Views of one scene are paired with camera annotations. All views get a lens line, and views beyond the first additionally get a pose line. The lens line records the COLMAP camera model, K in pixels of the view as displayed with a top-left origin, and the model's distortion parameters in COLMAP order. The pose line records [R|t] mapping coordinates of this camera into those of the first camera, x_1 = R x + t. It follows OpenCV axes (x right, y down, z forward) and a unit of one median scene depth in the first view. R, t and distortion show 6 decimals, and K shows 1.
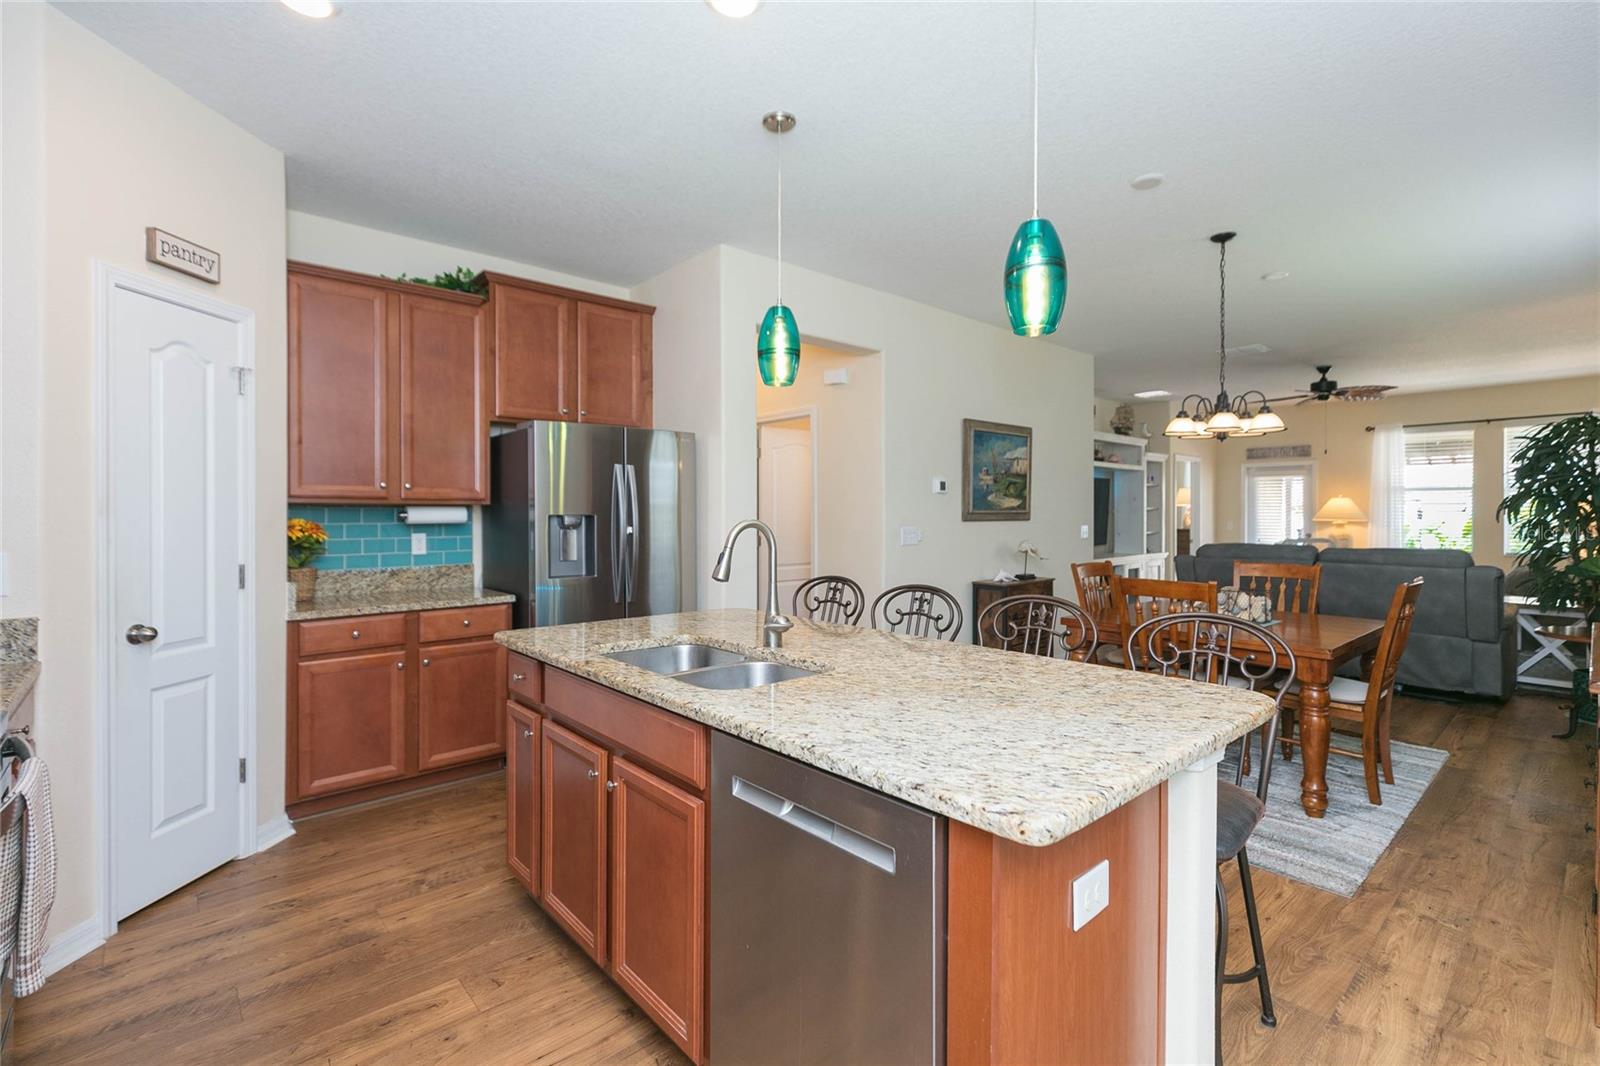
lens RADIAL K [[730.0, 0, 799.6], [0, 730.0, 509.8], [0, 0, 1]] dist [0.003718, -0.002754]
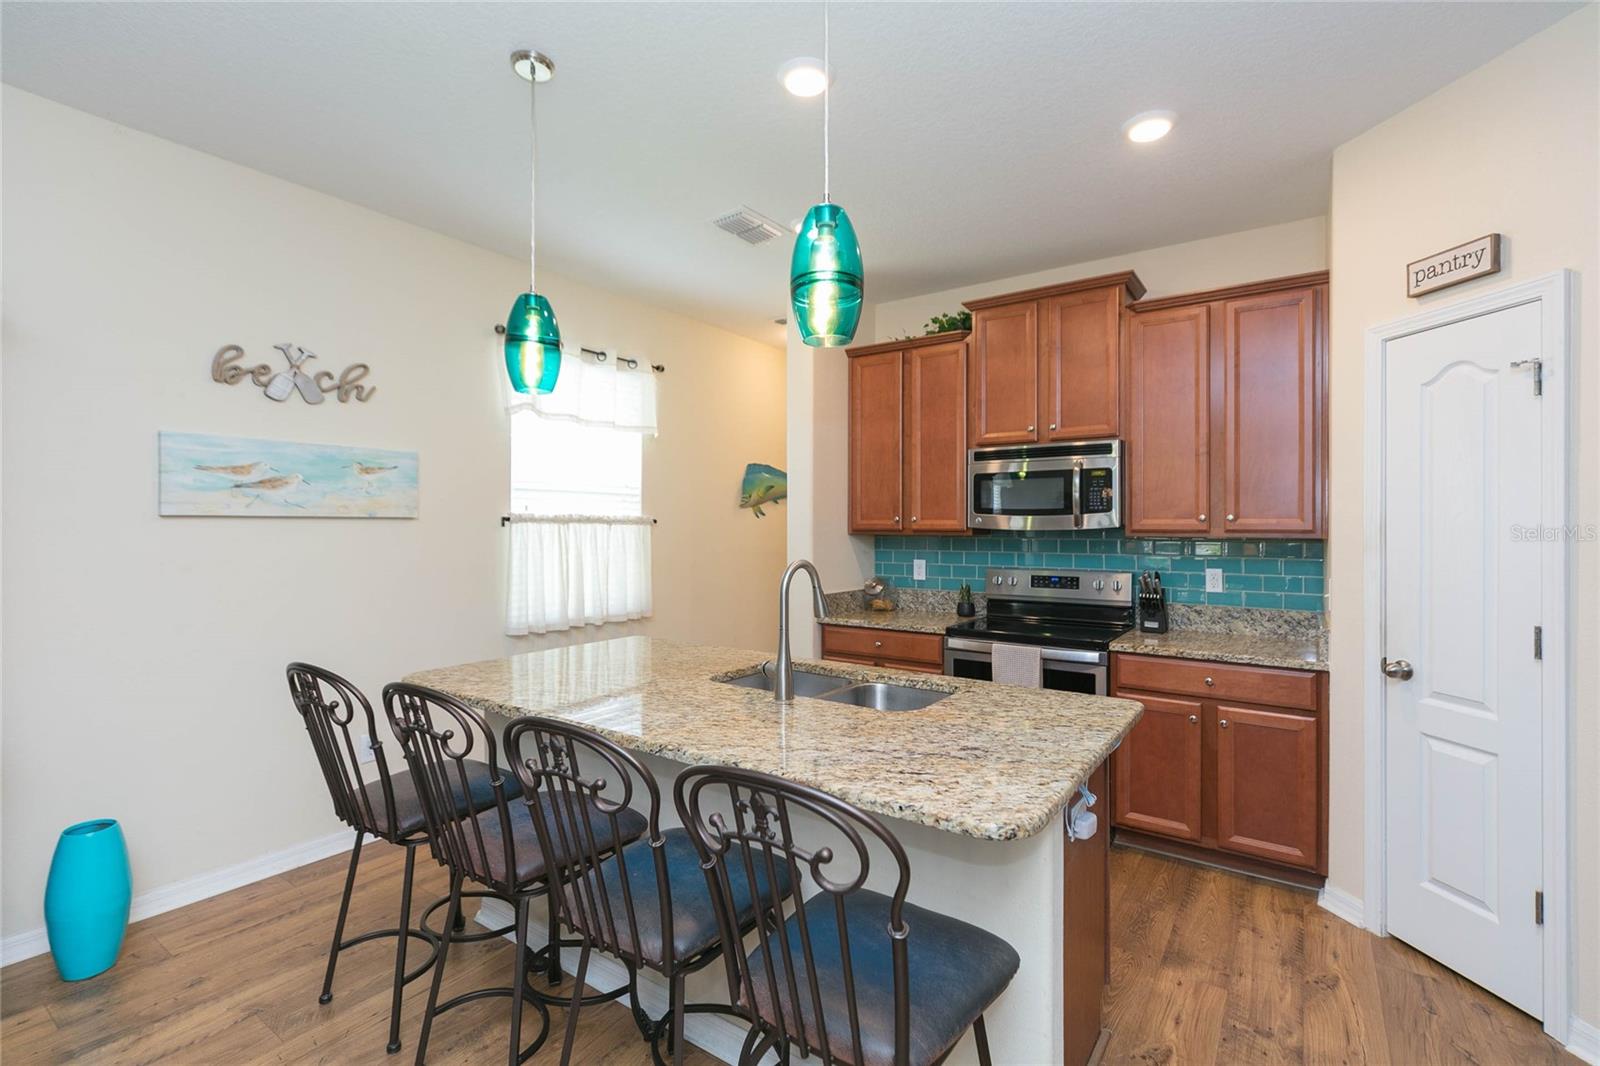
lens RADIAL K [[730.0, 0, 795.6], [0, 730.0, 531.4], [0, 0, 1]] dist [0.003718, -0.002754]
pose [[-0.978426, -0.002736, -0.206581, 0.083846], [-0.002559, 0.999996, -0.001127, -0.012719], [0.206583, -0.000574, -0.978429, 1.106935]]
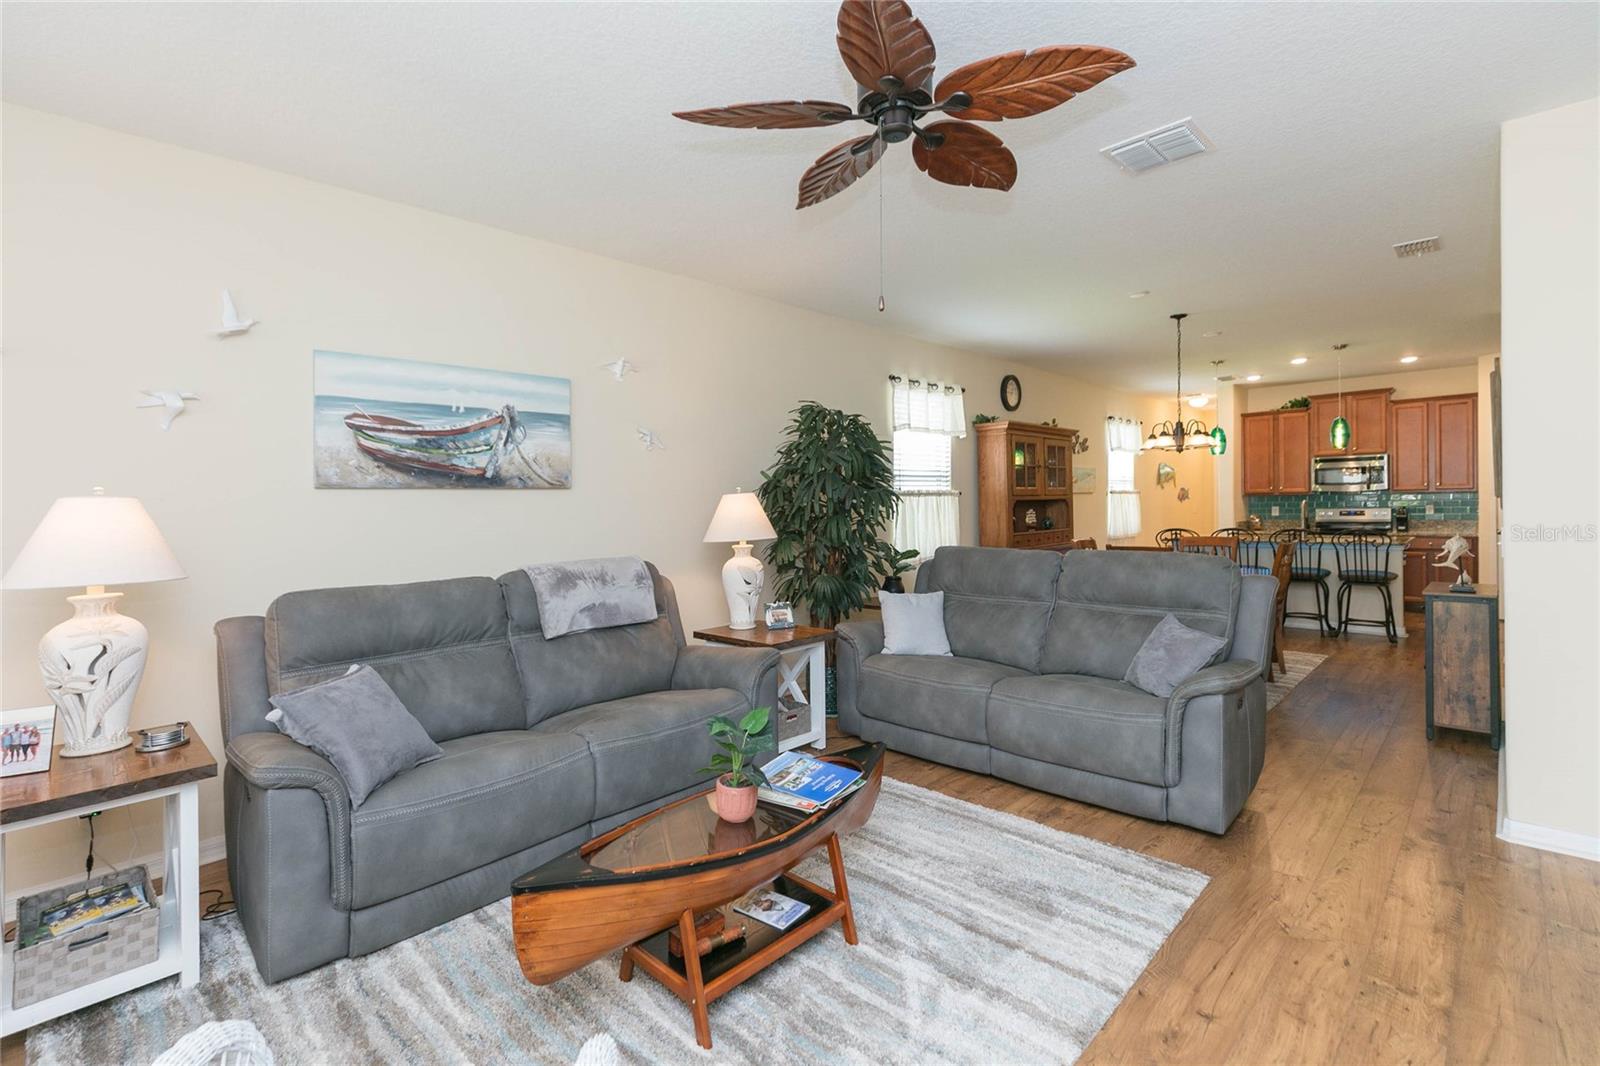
lens RADIAL K [[730.0, 0, 790.5], [0, 730.0, 513.4], [0, 0, 1]] dist [0.003718, -0.002754]
pose [[-0.997907, 0.019836, -0.061549, 1.455870], [0.019421, 0.999785, 0.007329, 0.001930], [0.061682, 0.006118, -0.998077, 2.420069]]
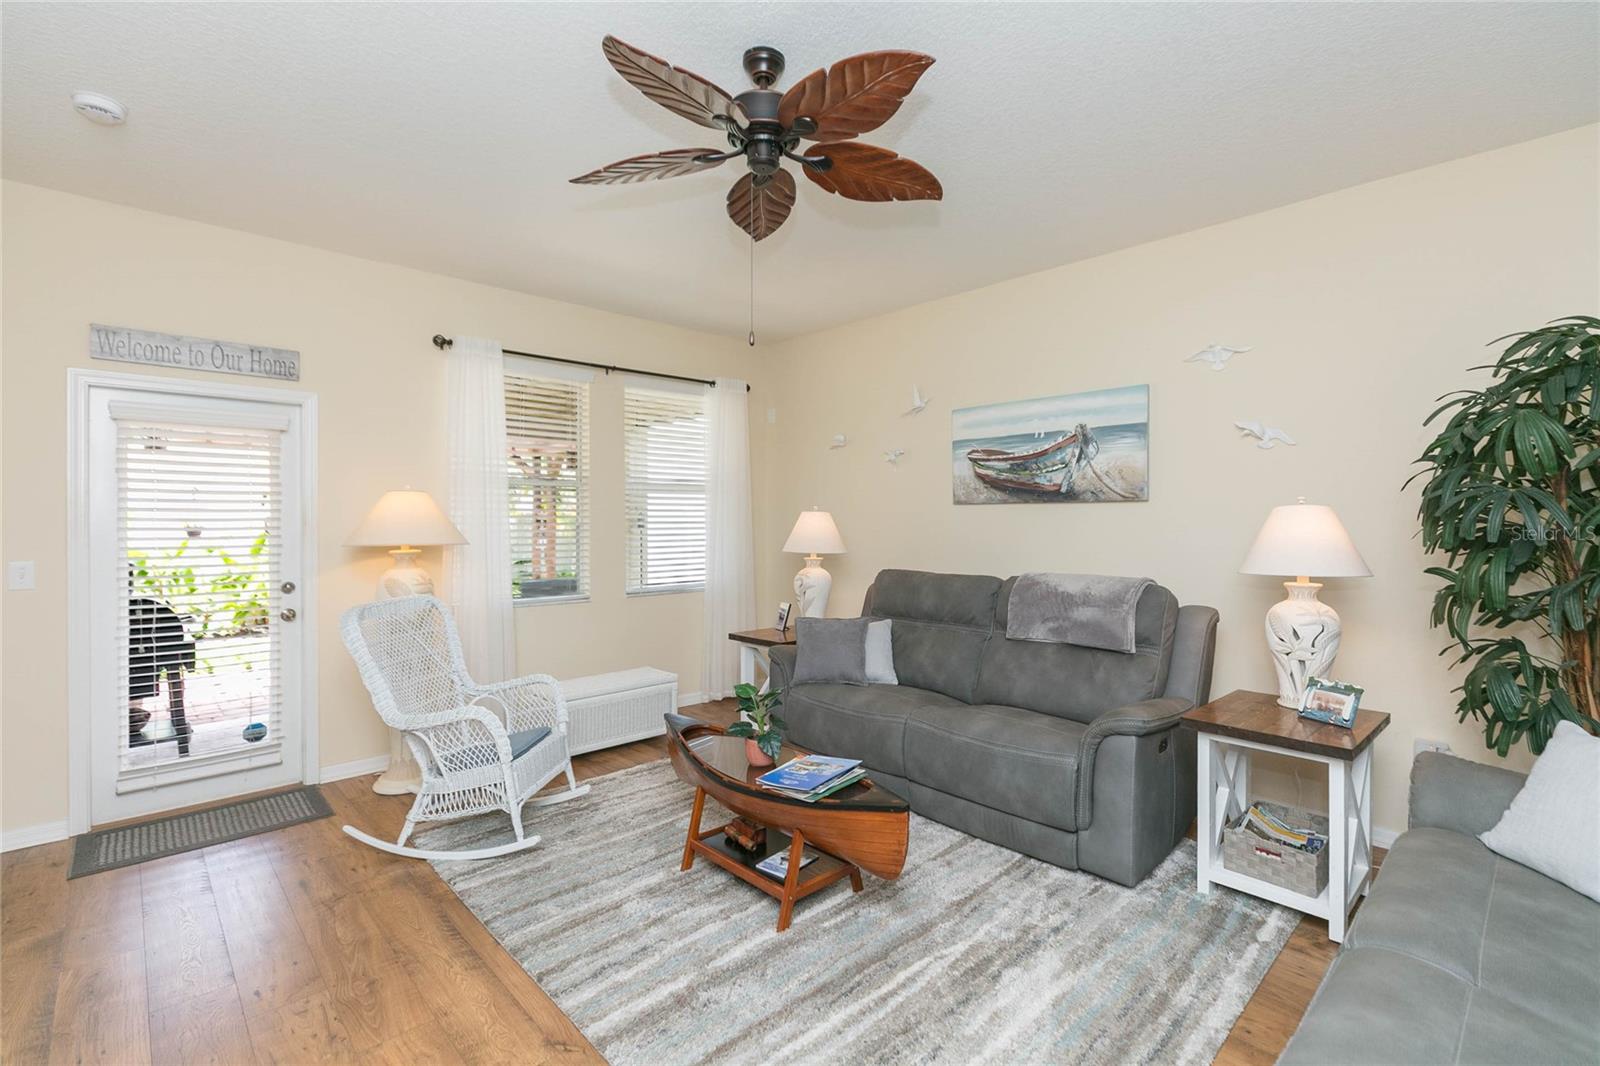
lens RADIAL K [[730.0, 0, 821.9], [0, 730.0, 519.5], [0, 0, 1]] dist [0.003718, -0.002754]
pose [[-0.036863, -0.000635, 0.999320, 0.753067], [-0.007438, 0.999972, 0.000362, -0.004256], [-0.999293, -0.007420, -0.036867, 1.836634]]
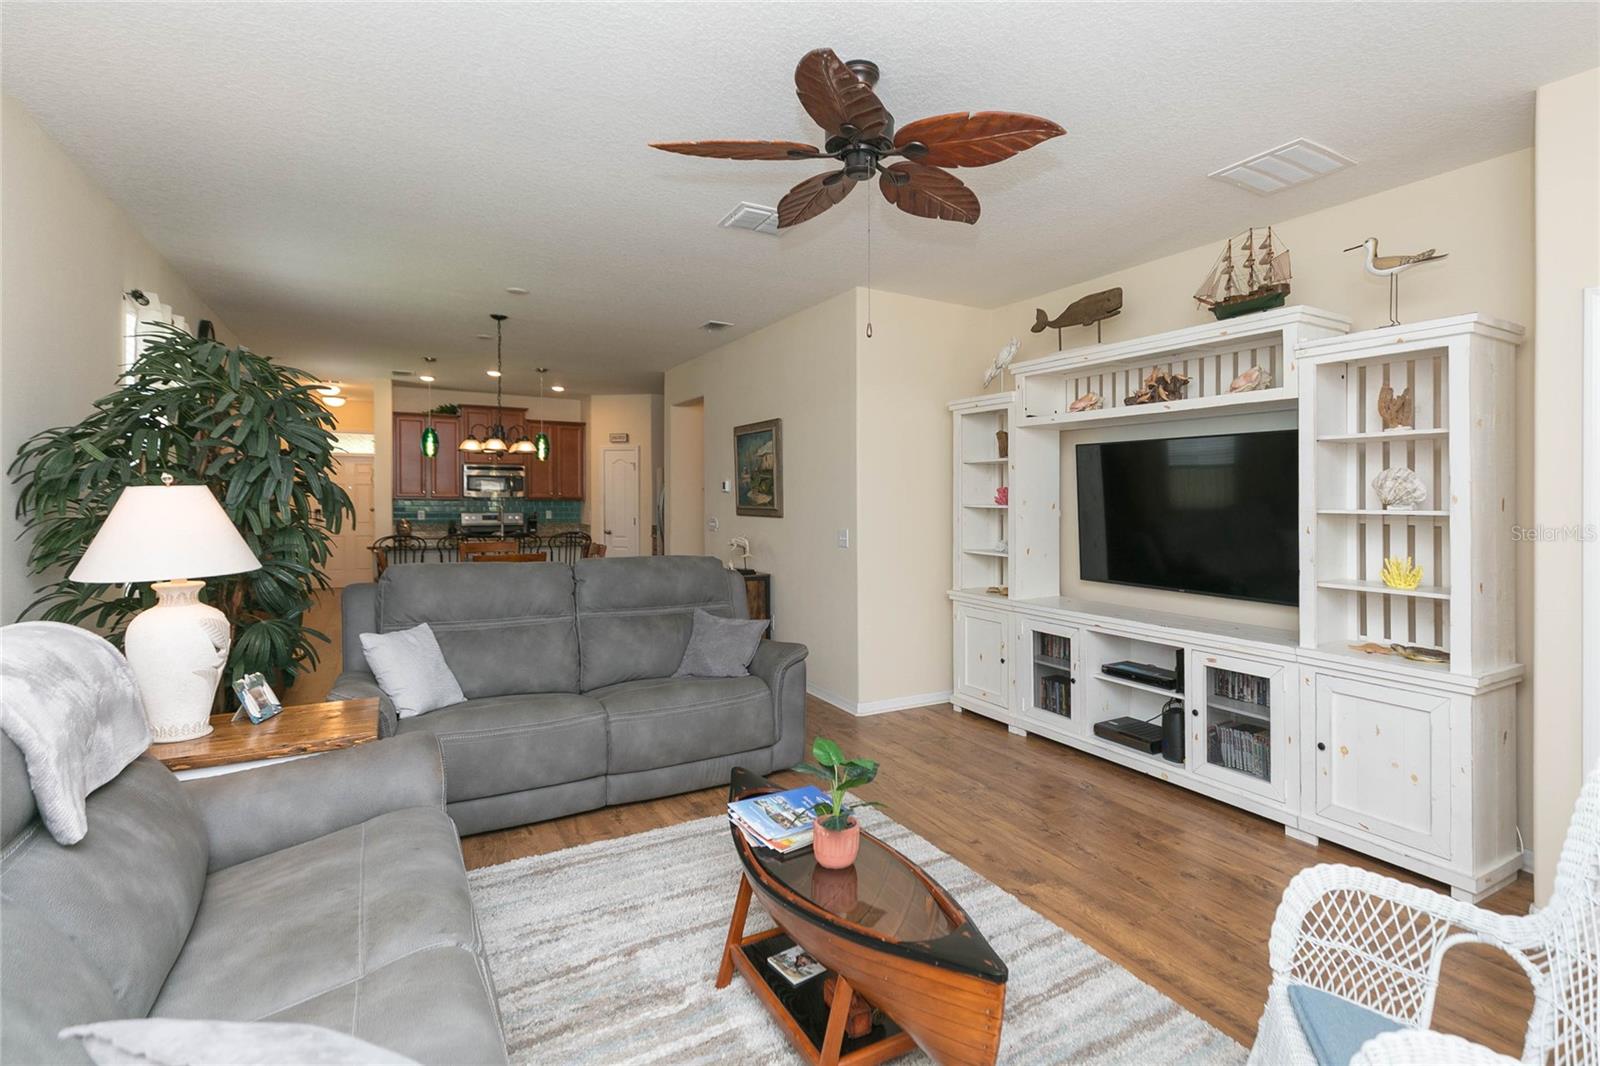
lens RADIAL K [[779.3, 0, 887.3], [0, 779.3, 511.7], [0, 0, 1]] dist [-0.003405, 0.000632]
pose [[-0.161840, 0.013296, -0.986727, 1.967808], [-0.005070, 0.999885, 0.014305, -0.012294], [0.986804, 0.007318, -0.161754, 1.999599]]
